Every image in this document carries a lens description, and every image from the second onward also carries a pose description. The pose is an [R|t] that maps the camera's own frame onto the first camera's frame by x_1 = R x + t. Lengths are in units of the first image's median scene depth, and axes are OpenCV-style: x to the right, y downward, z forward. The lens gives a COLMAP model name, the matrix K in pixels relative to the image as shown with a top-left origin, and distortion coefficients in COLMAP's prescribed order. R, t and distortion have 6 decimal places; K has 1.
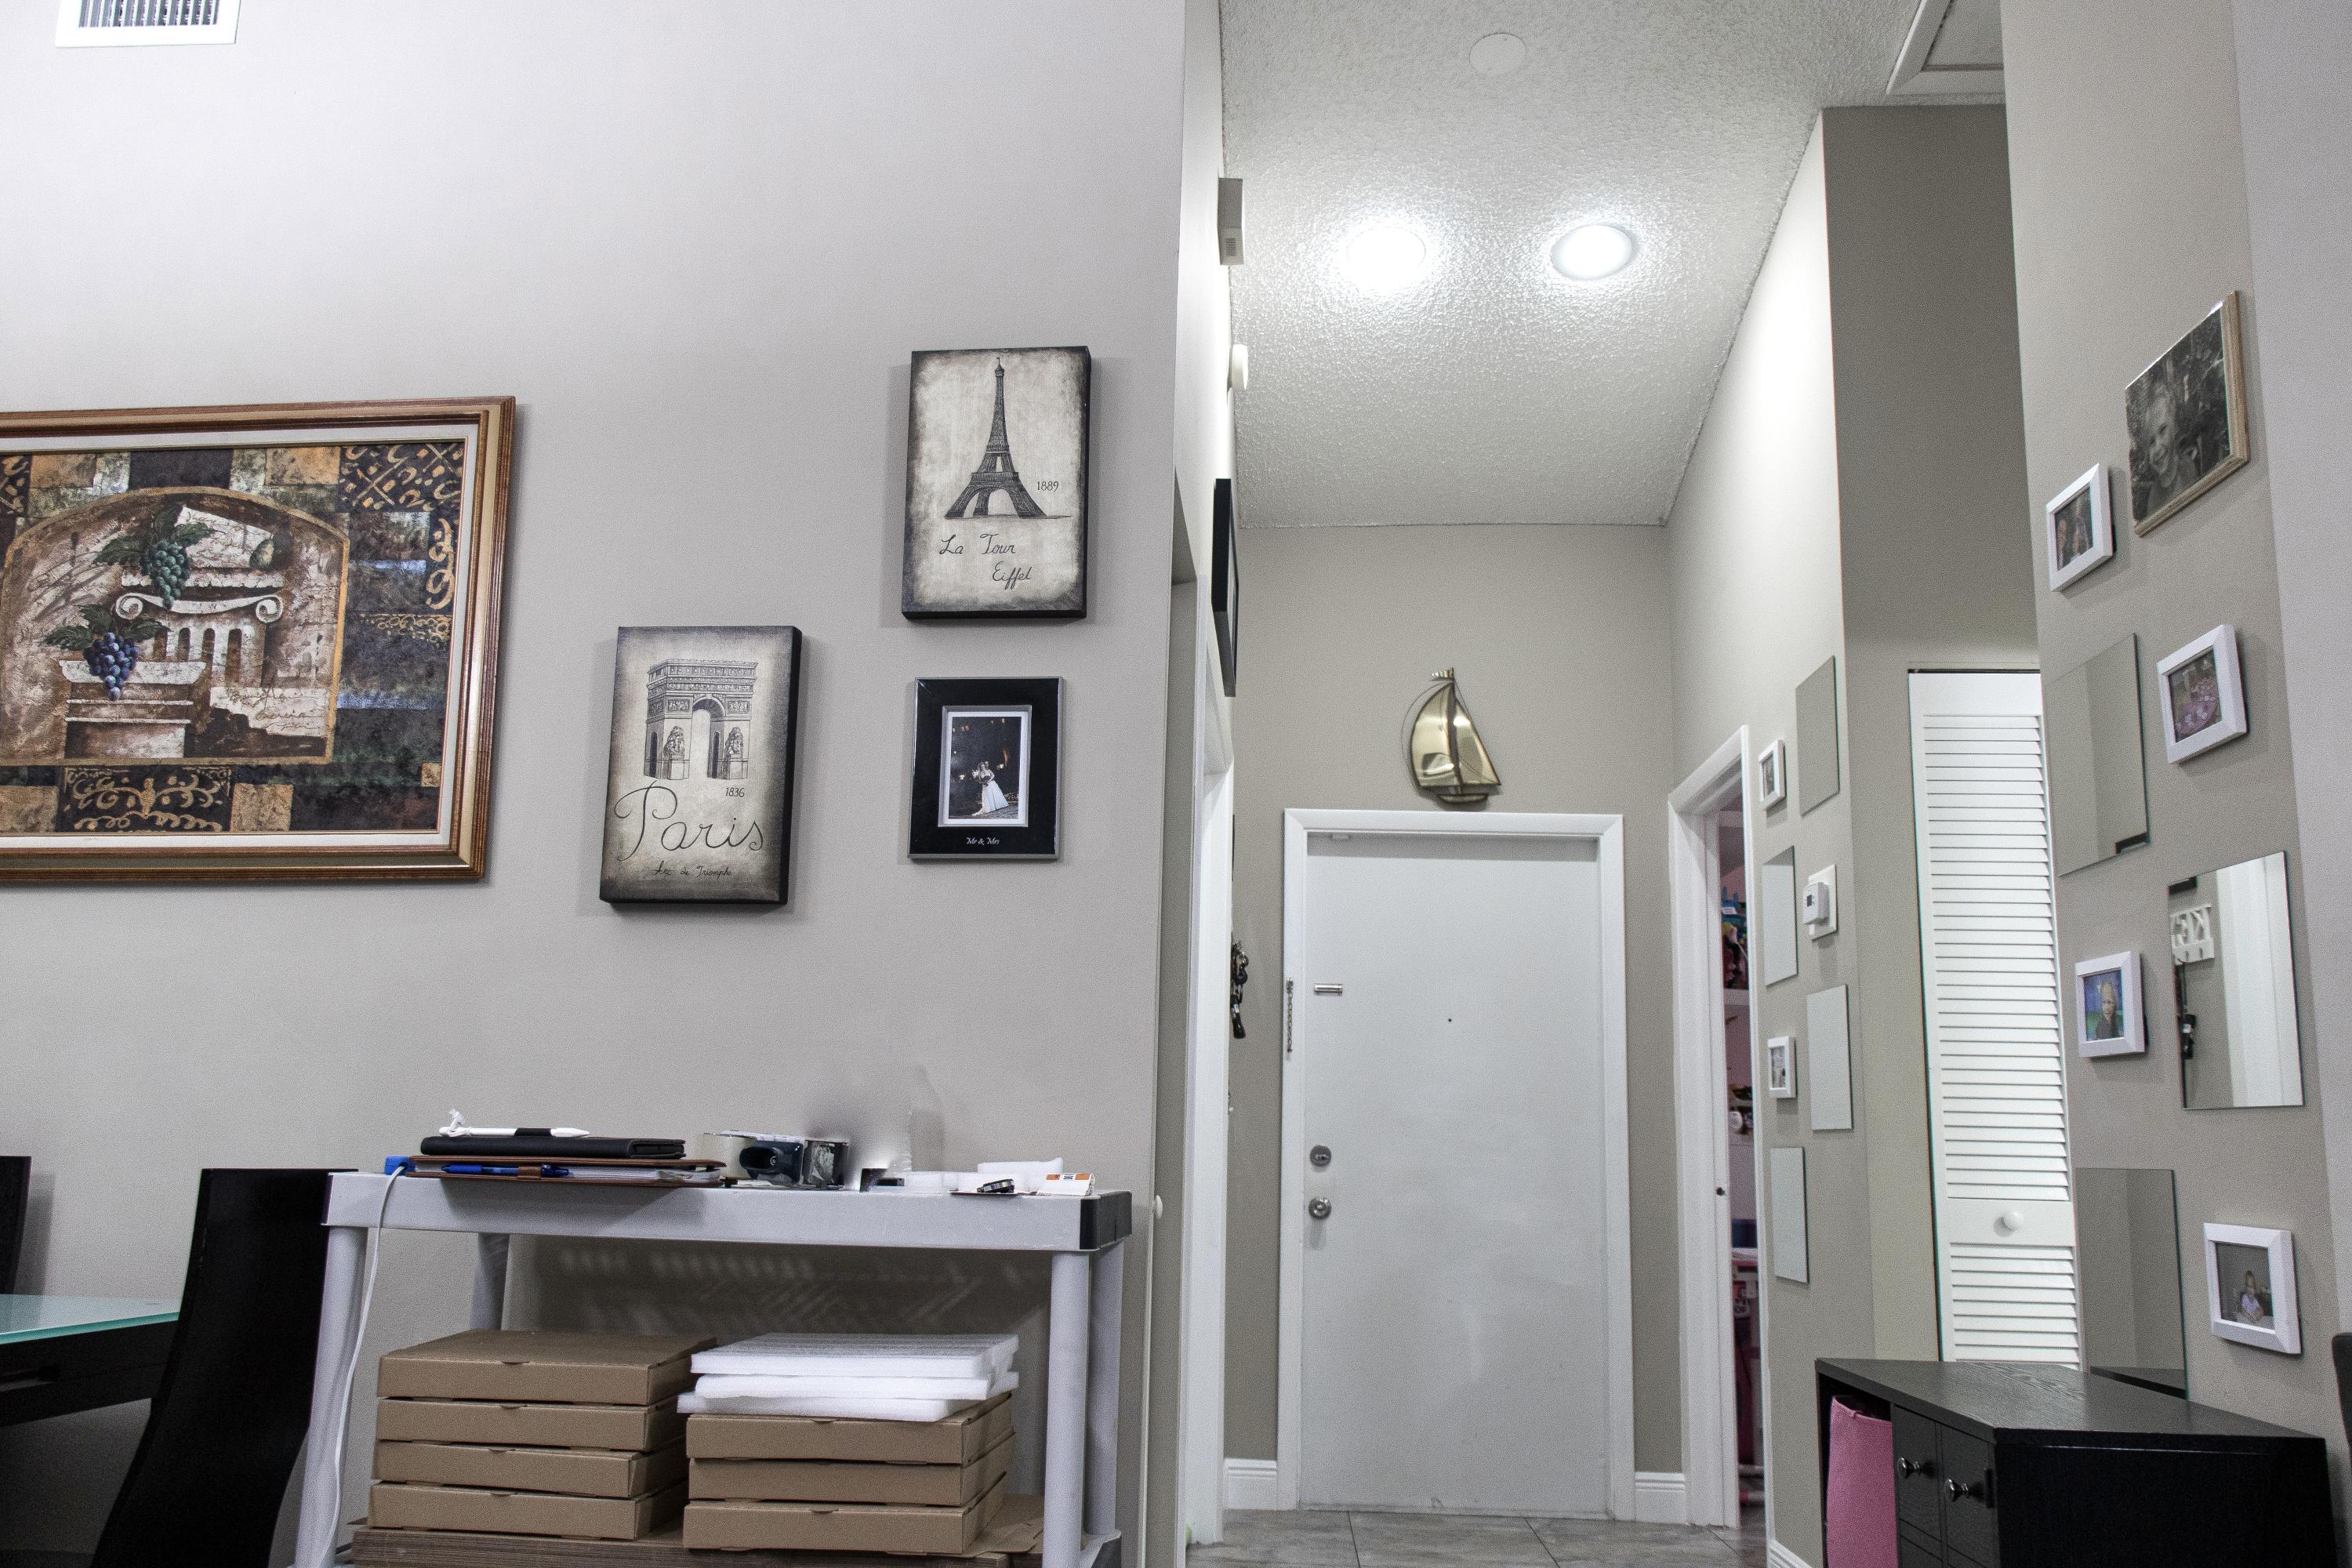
lens RADIAL K [[1854.0, 0, 1157.5], [0, 1854.0, 809.5], [0, 0, 1]] dist [-0.014928, 0.020098]
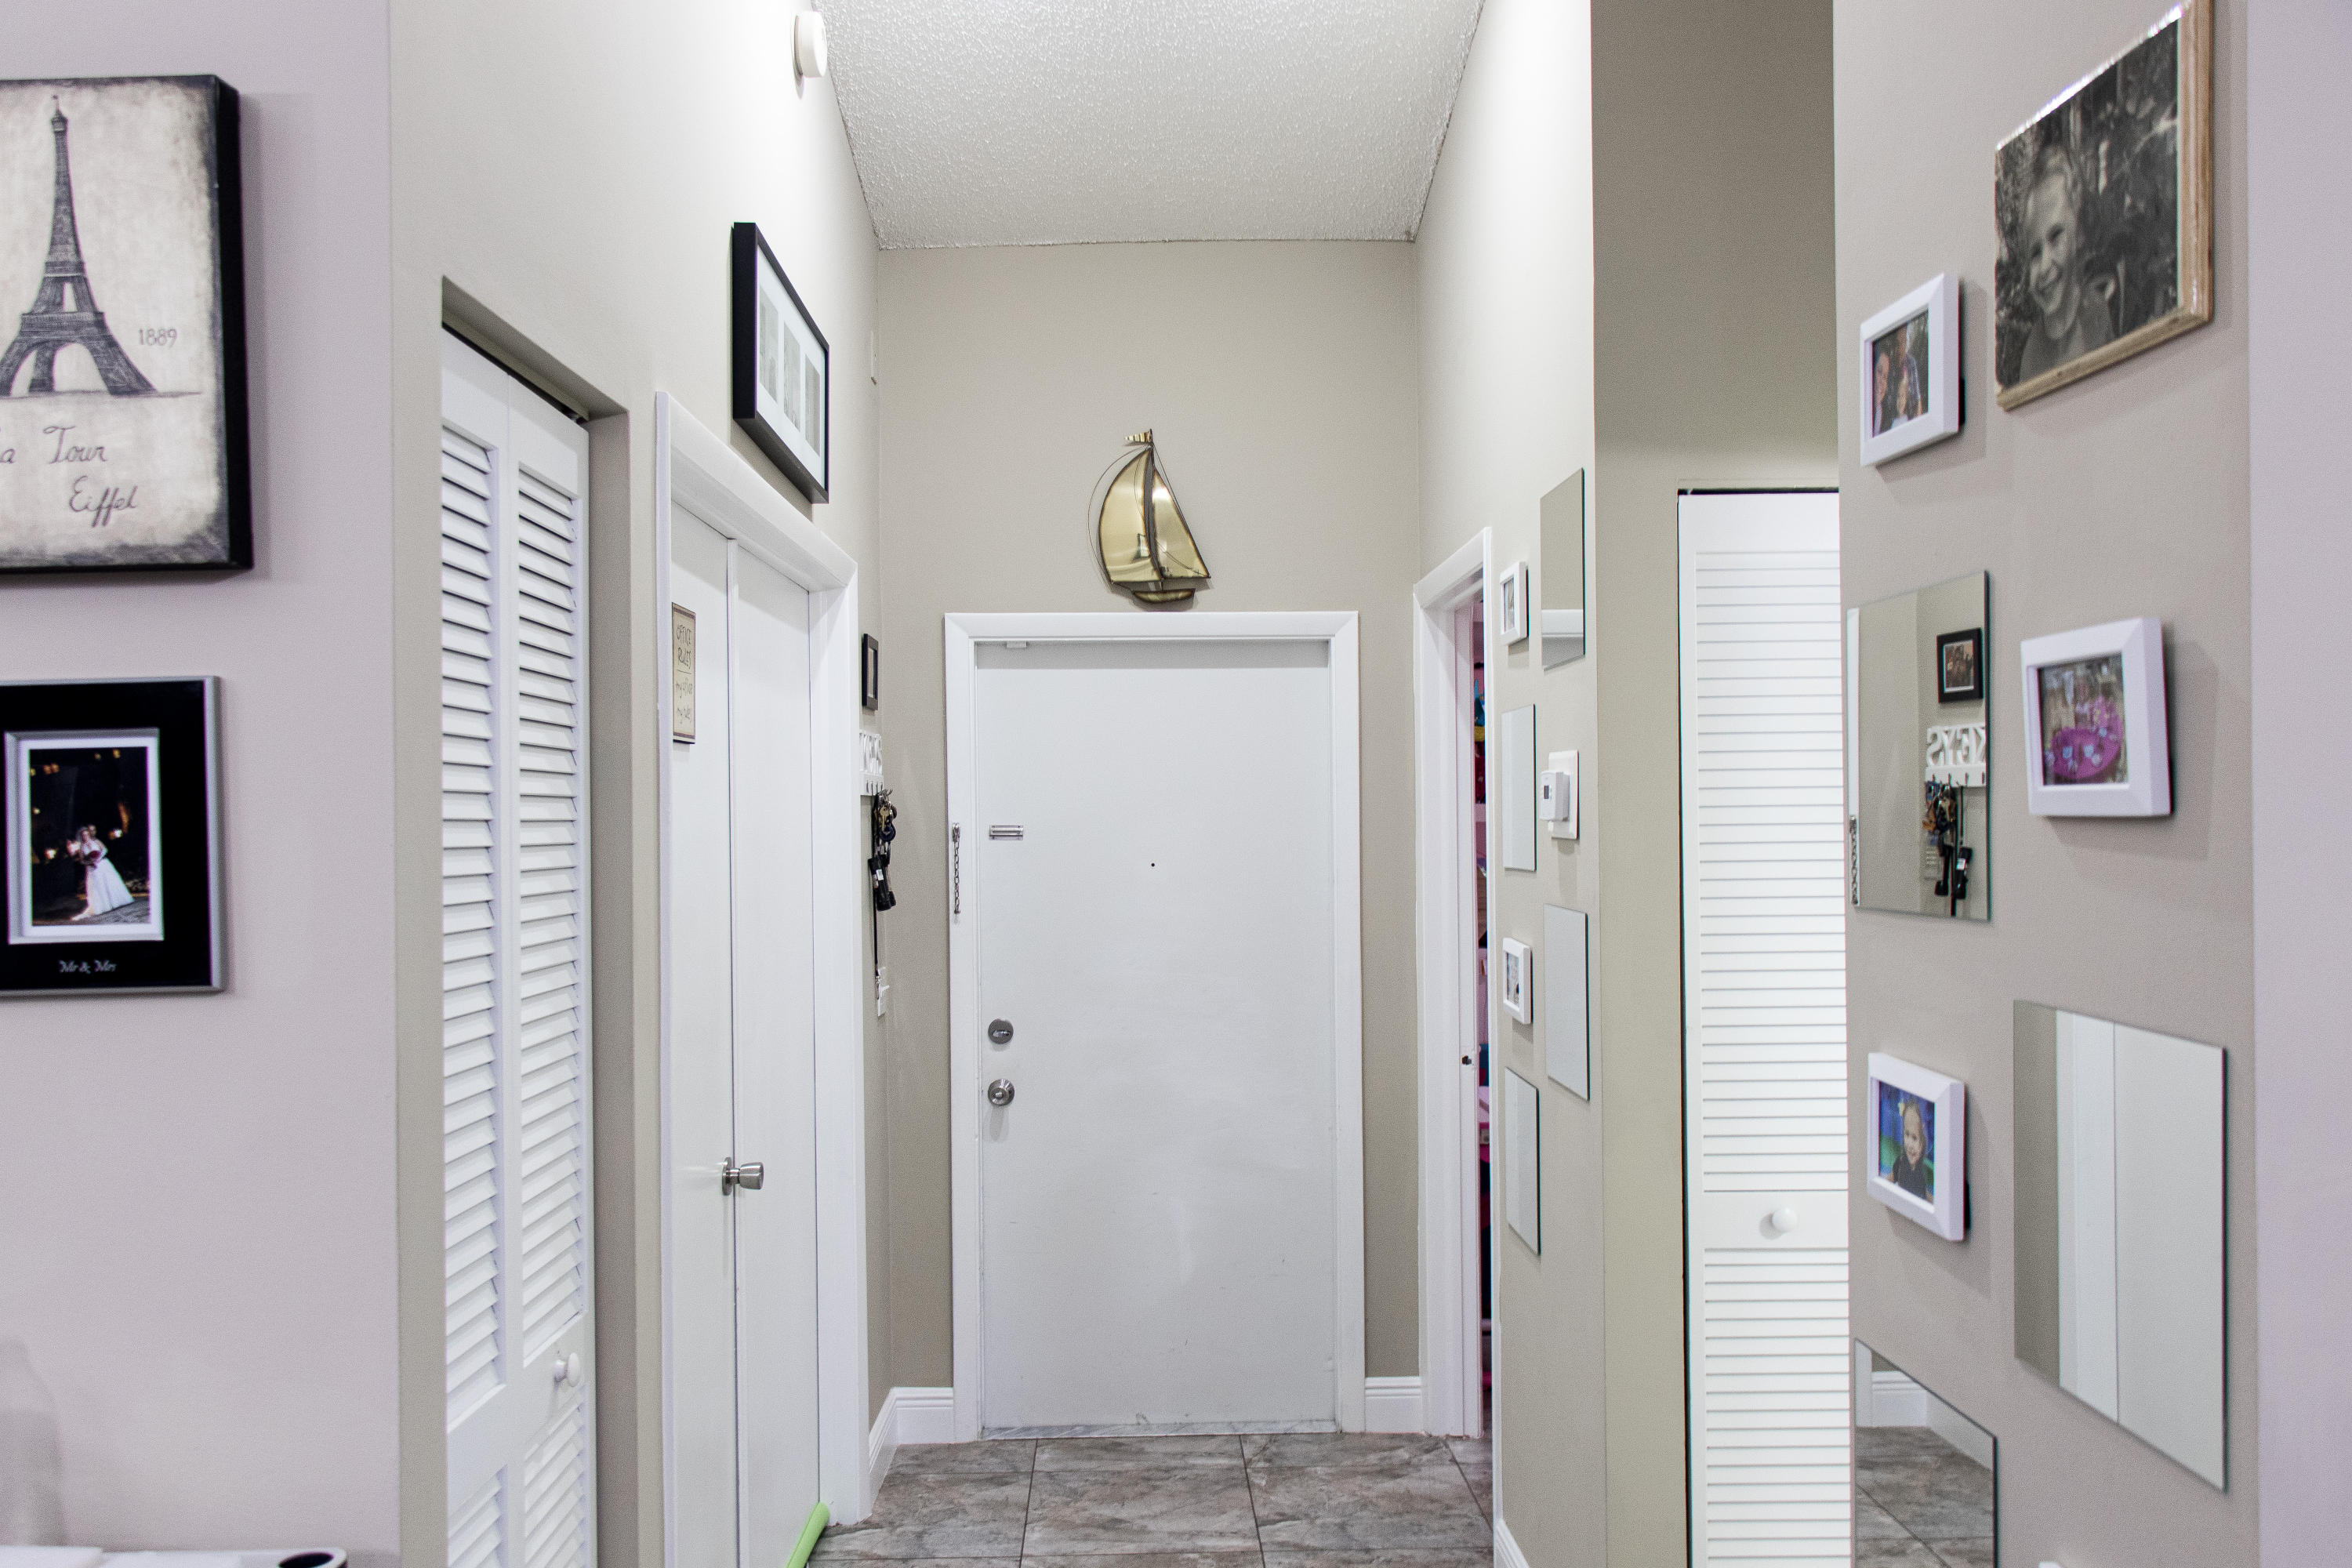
lens RADIAL K [[1854.0, 0, 1157.5], [0, 1854.0, 809.5], [0, 0, 1]] dist [-0.014928, 0.020098]
pose [[0.996136, -0.036540, 0.079865, 0.192720], [0.021393, 0.982905, 0.182864, -0.127611], [-0.085182, -0.180449, 0.979889, 0.387488]]
